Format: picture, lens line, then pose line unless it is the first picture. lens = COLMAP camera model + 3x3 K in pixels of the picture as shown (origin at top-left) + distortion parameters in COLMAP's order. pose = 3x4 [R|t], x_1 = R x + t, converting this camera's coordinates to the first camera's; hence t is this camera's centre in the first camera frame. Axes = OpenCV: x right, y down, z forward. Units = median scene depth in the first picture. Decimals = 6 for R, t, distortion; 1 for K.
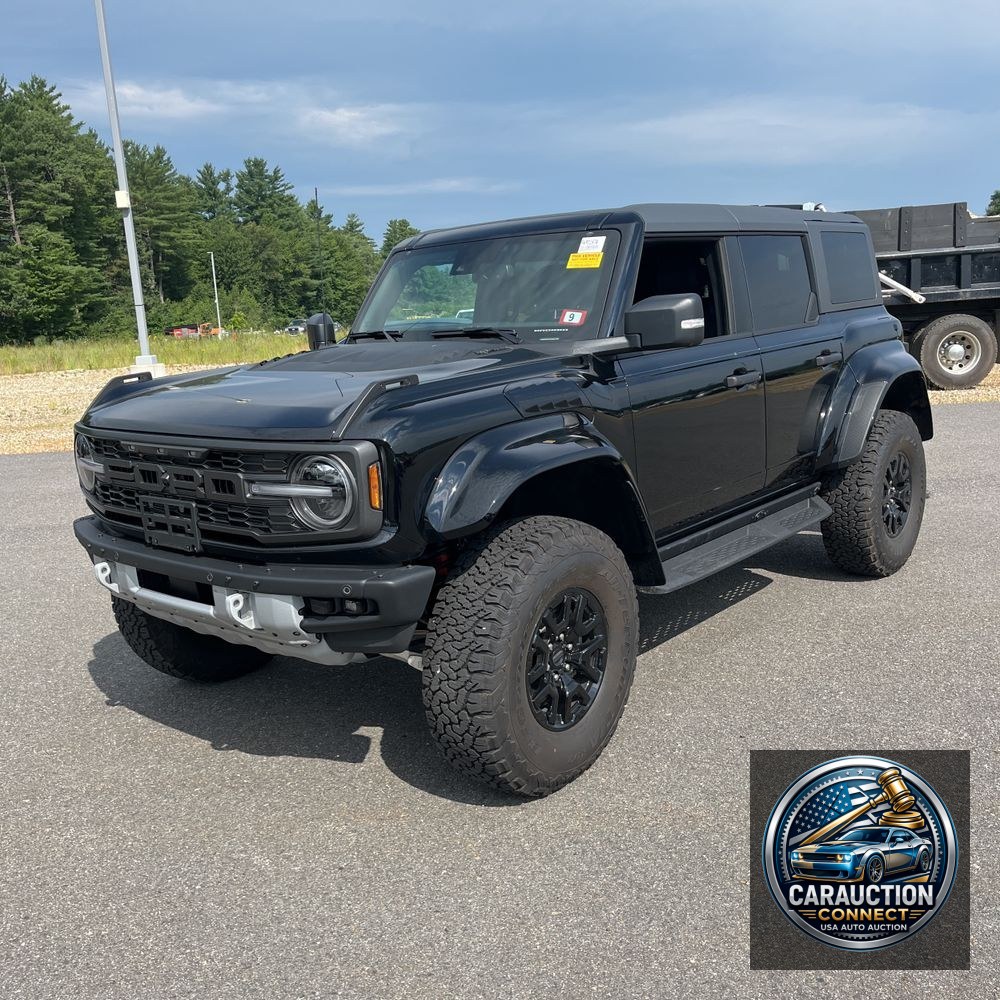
lens RADIAL K [[1030.5, 0, 501.1], [0, 1030.5, 511.6], [0, 0, 1]] dist [-0.012624, -0.006649]
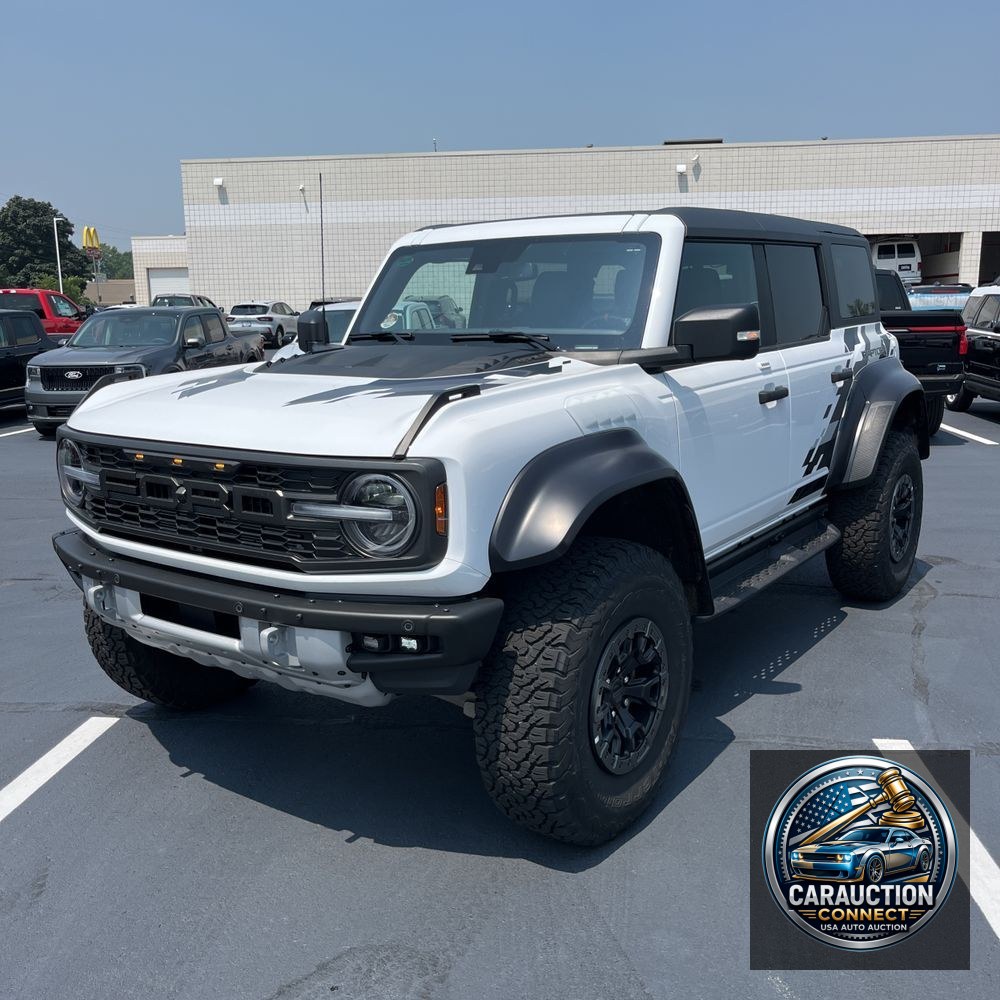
lens RADIAL K [[1030.5, 0, 501.1], [0, 1030.5, 511.6], [0, 0, 1]] dist [-0.012624, -0.006649]
pose [[0.995006, 0.014342, 0.098776, -0.144604], [-0.014274, 0.999897, -0.001395, -0.019931], [-0.098785, -0.000021, 0.995109, 0.098705]]
